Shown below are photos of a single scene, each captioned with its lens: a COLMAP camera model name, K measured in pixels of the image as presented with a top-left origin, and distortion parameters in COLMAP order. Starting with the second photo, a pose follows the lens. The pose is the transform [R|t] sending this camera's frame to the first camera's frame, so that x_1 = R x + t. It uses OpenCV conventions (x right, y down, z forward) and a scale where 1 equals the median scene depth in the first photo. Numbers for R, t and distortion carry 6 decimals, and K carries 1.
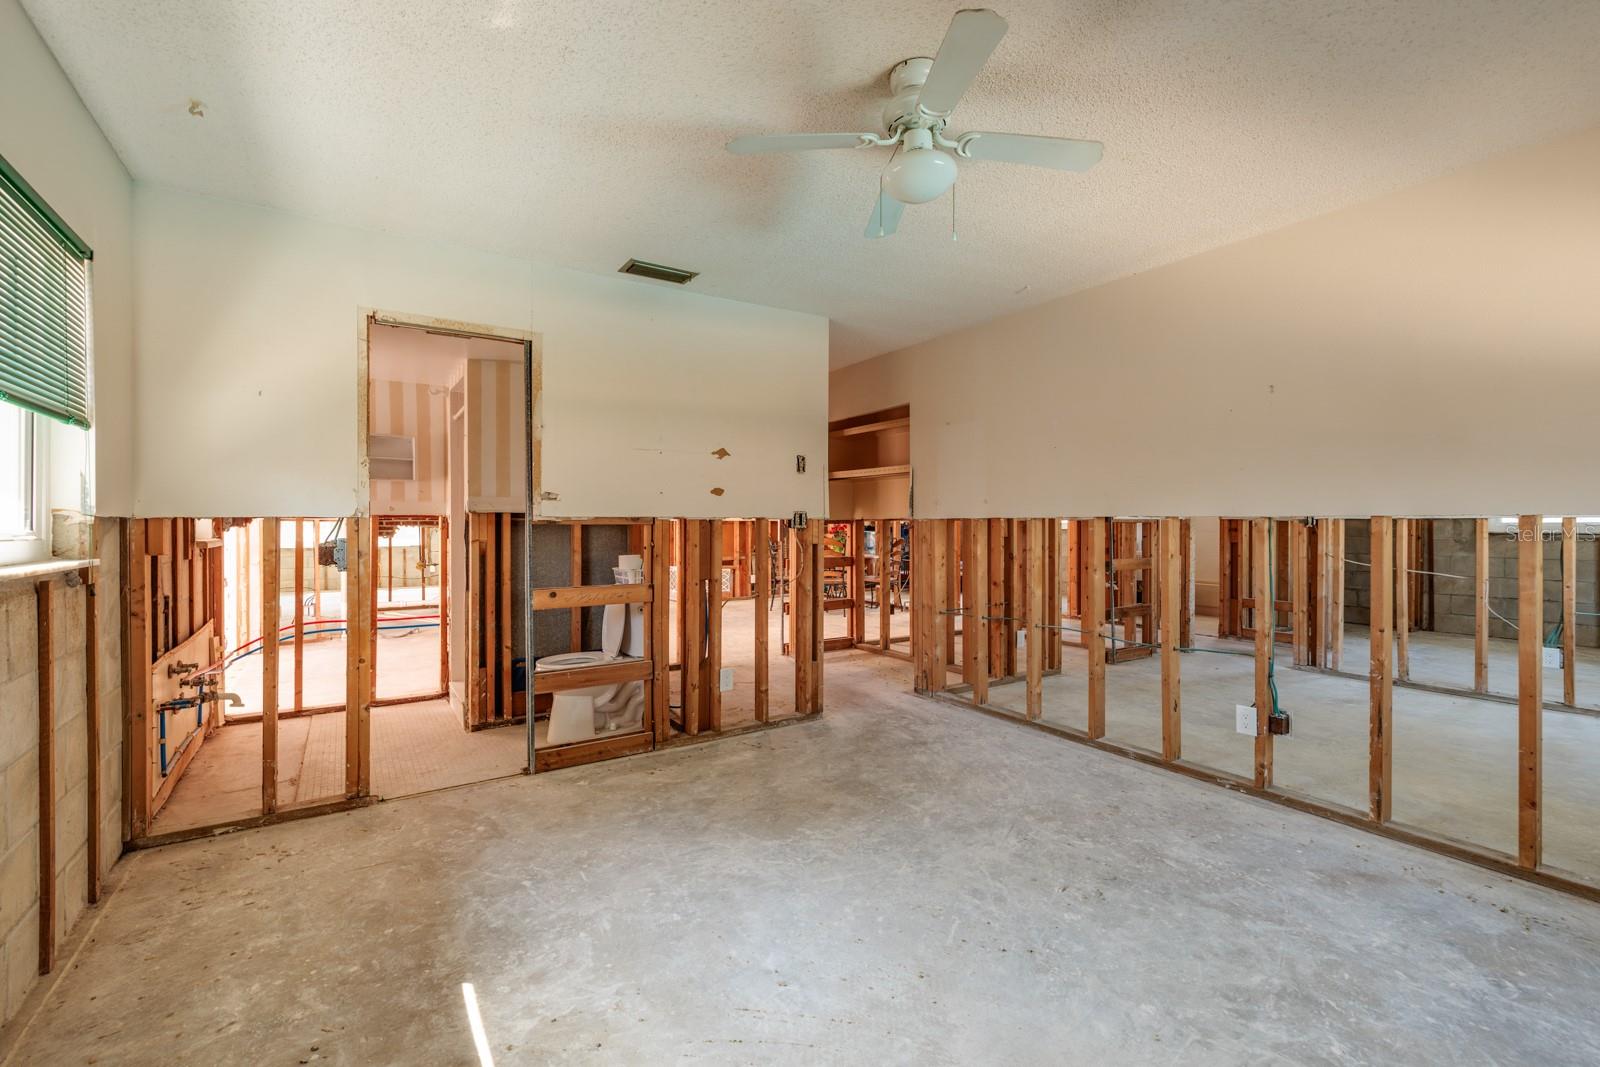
lens RADIAL K [[674.2, 0, 797.4], [0, 674.2, 528.0], [0, 0, 1]] dist [0.000373, 0.000127]
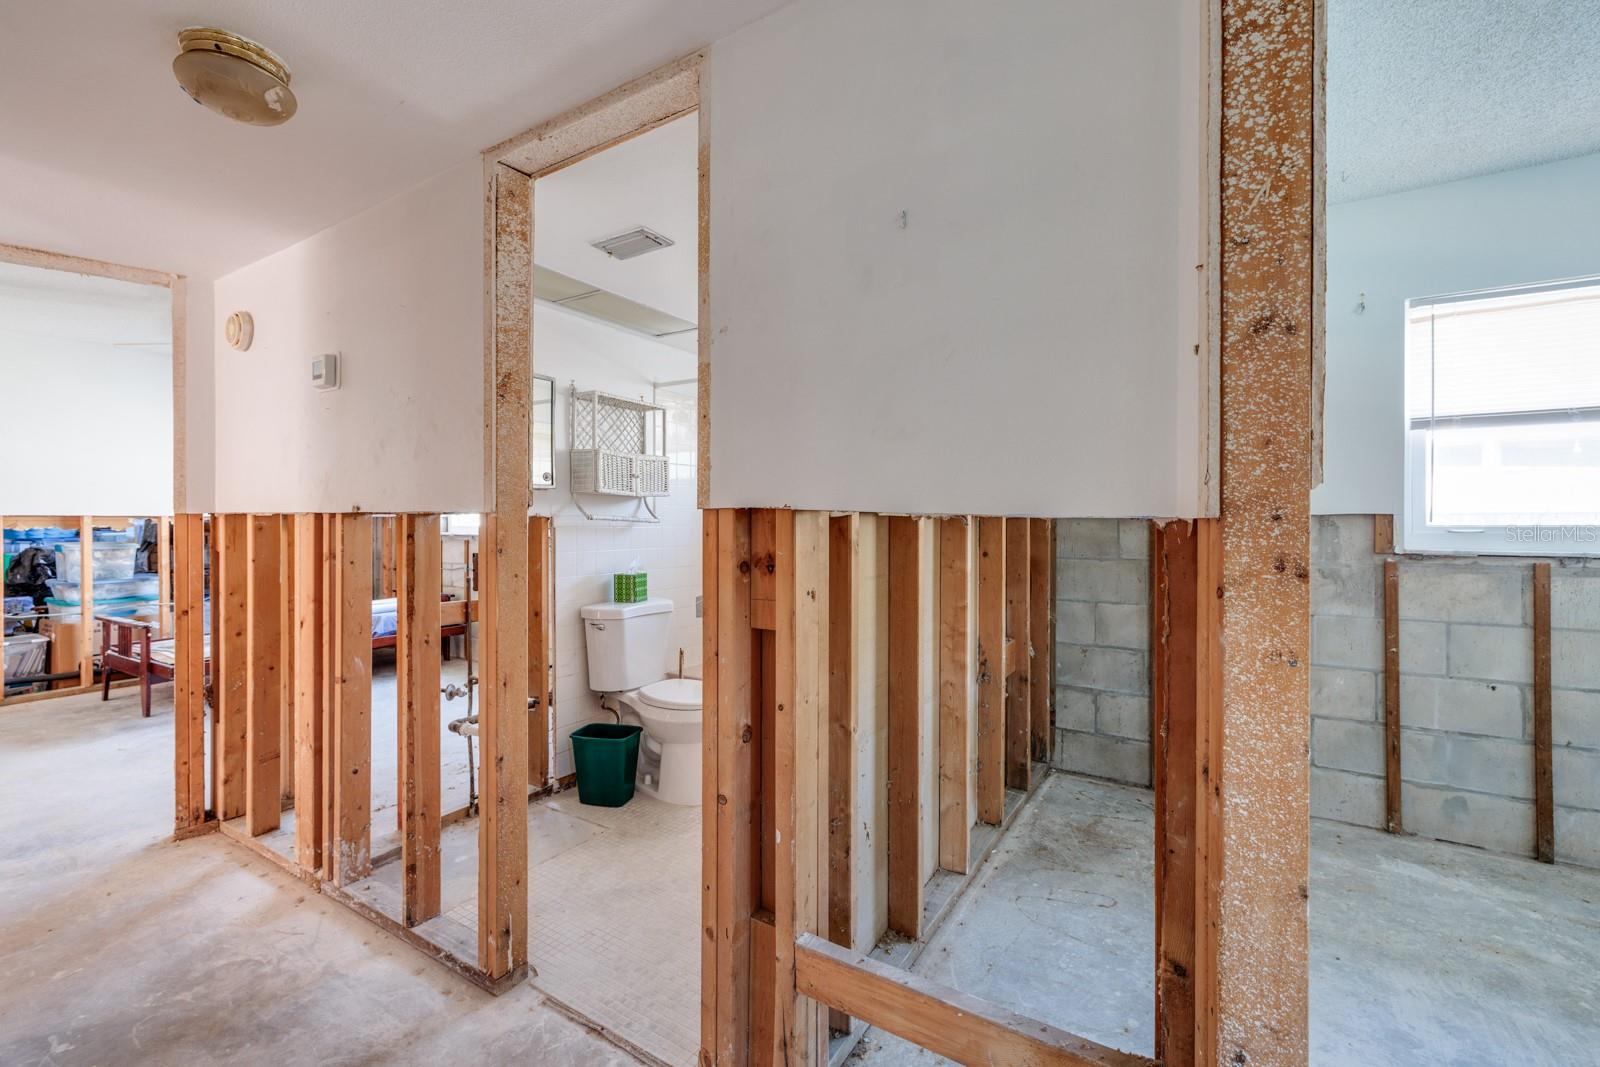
lens RADIAL K [[674.2, 0, 799.9], [0, 674.2, 527.7], [0, 0, 1]] dist [0.000373, 0.000127]
pose [[0.906924, -0.001300, 0.421292, 0.574220], [0.001021, 0.999999, 0.000887, -0.008147], [-0.421293, -0.000374, 0.906925, 0.816860]]
